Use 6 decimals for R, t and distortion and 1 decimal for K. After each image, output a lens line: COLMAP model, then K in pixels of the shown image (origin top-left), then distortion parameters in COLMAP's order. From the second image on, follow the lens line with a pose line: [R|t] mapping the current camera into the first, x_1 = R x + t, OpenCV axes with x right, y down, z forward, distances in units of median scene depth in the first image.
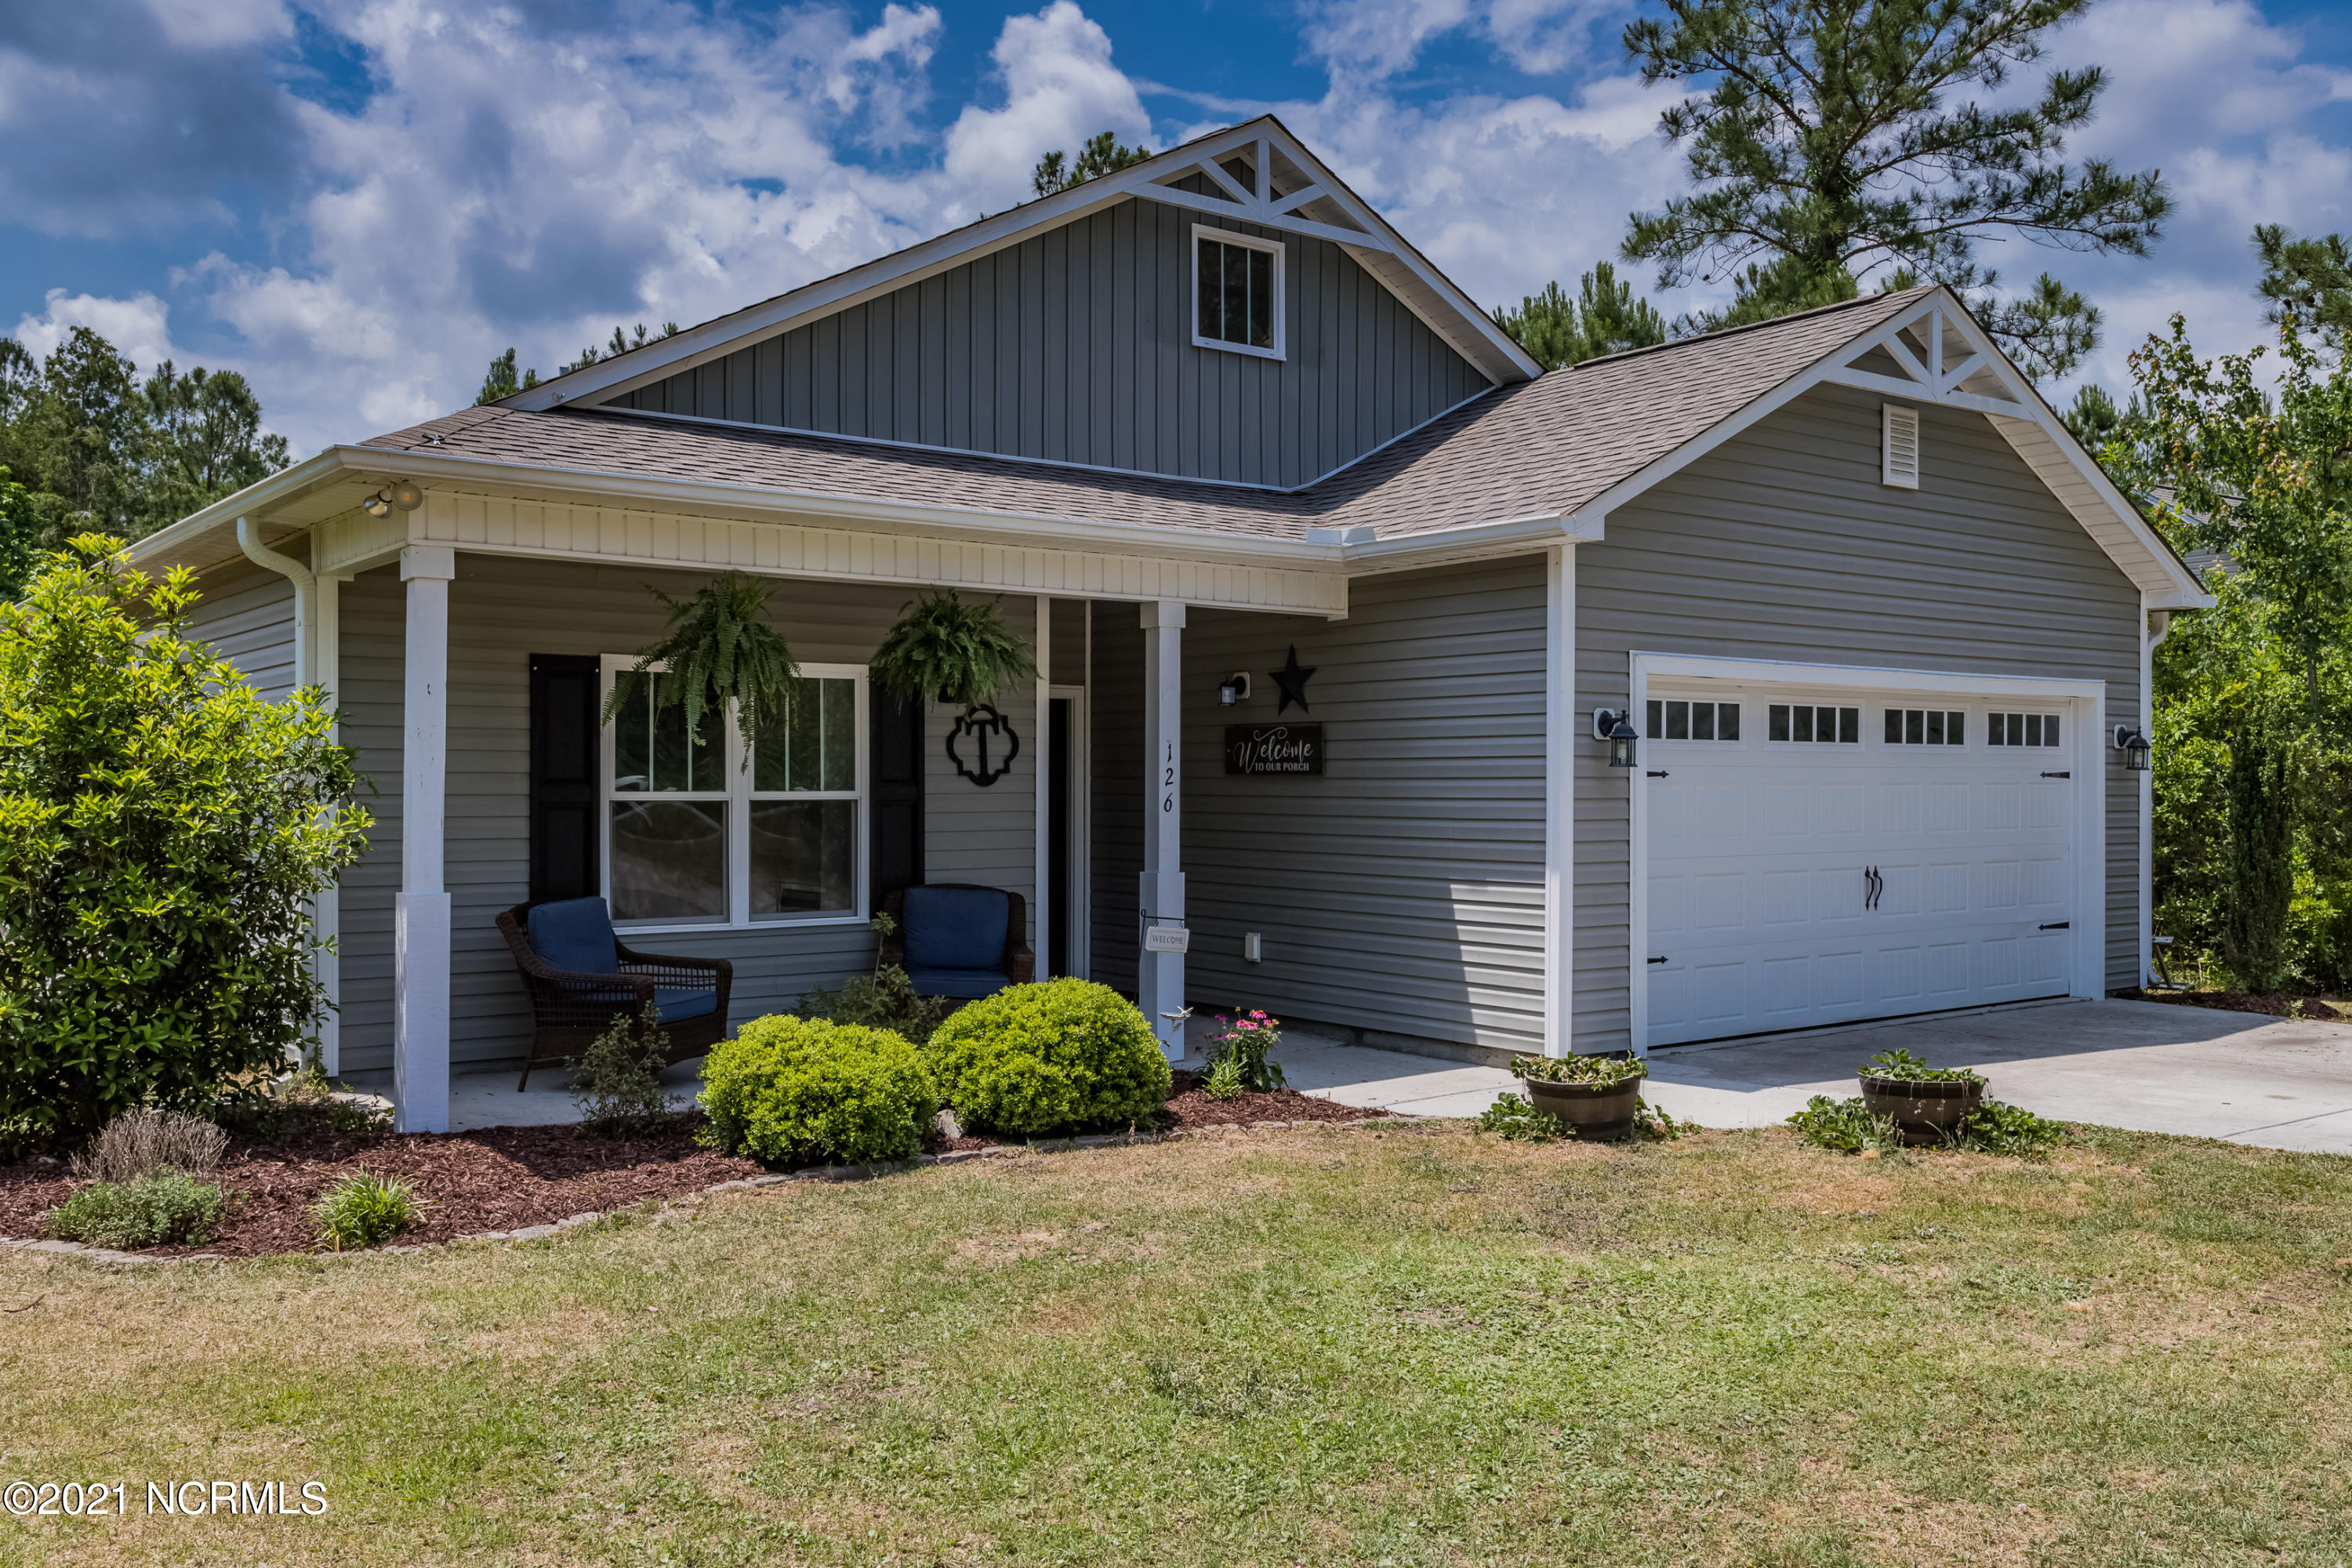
lens RADIAL K [[1953.4, 0, 1162.9], [0, 1953.4, 776.8], [0, 0, 1]] dist [-0.006318, -0.002152]
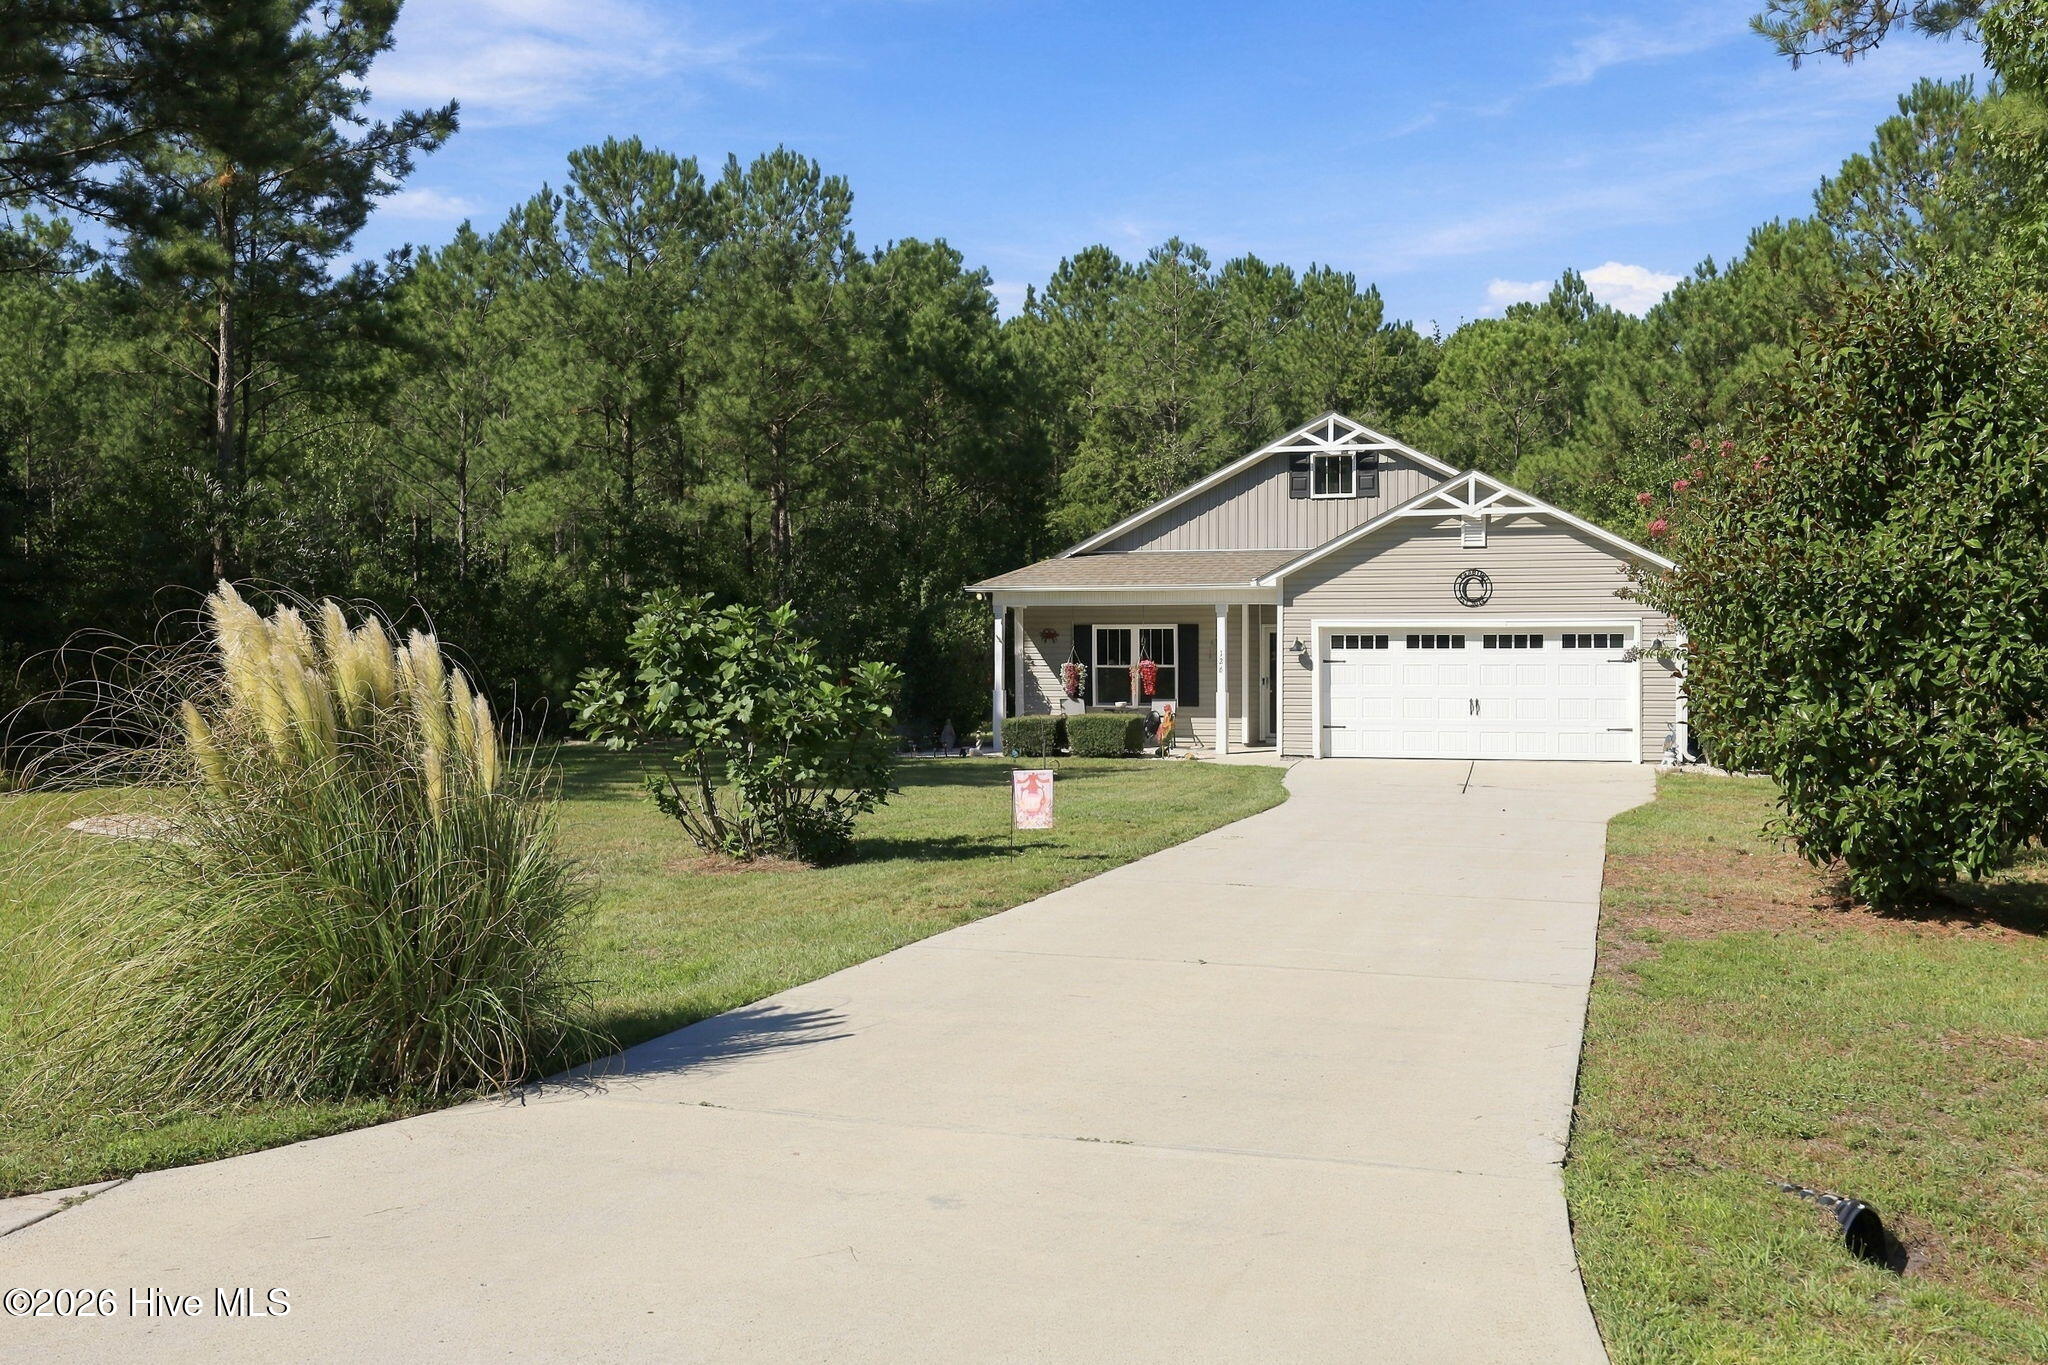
lens RADIAL K [[1984.5, 0, 1023.3], [0, 1984.5, 681.1], [0, 0, 1]] dist [-0.002479, 0.000000]
pose [[0.580191, 0.014614, -0.814350, 2.173075], [0.002614, 0.999800, 0.019805, -0.027940], [0.814476, -0.013619, 0.580037, -0.979672]]
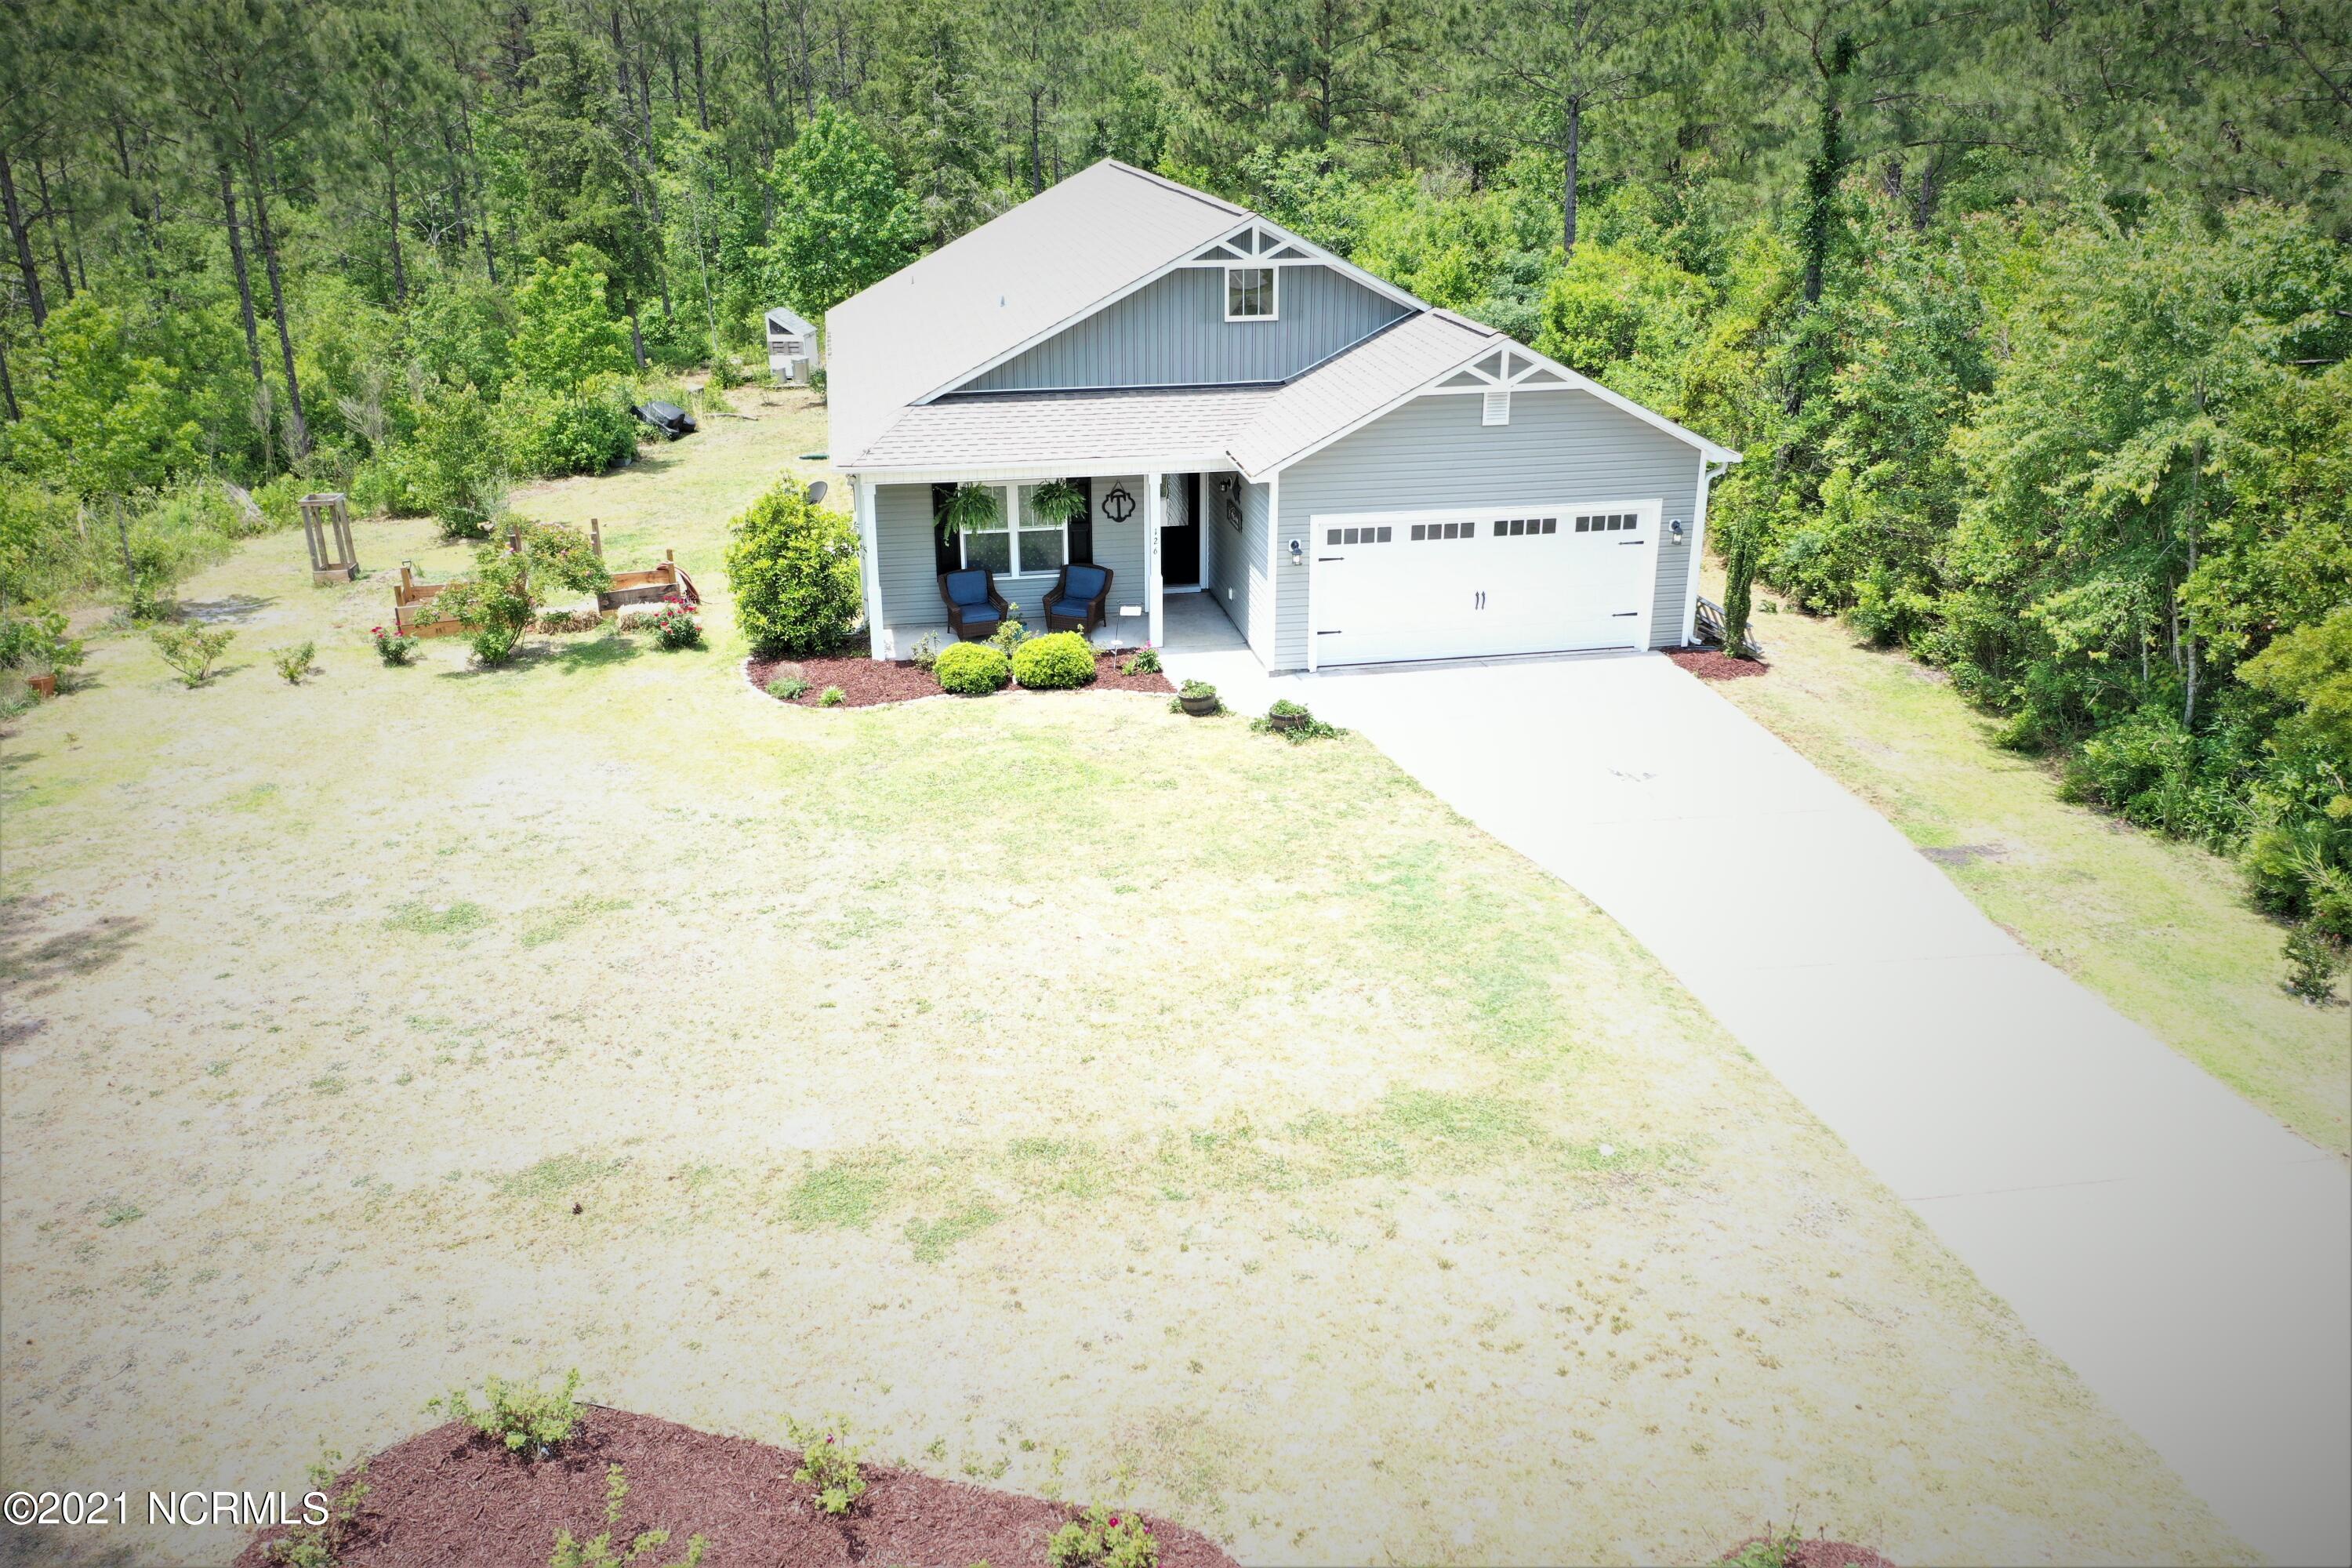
lens RADIAL K [[1852.9, 0, 1175.0], [0, 1852.9, 790.4], [0, 0, 1]] dist [0.005203, -0.007467]
pose [[0.892181, 0.162145, -0.421570, 1.017291], [0.007615, 0.927811, 0.372973, -0.555269], [0.451614, -0.335970, 0.826541, -1.025085]]
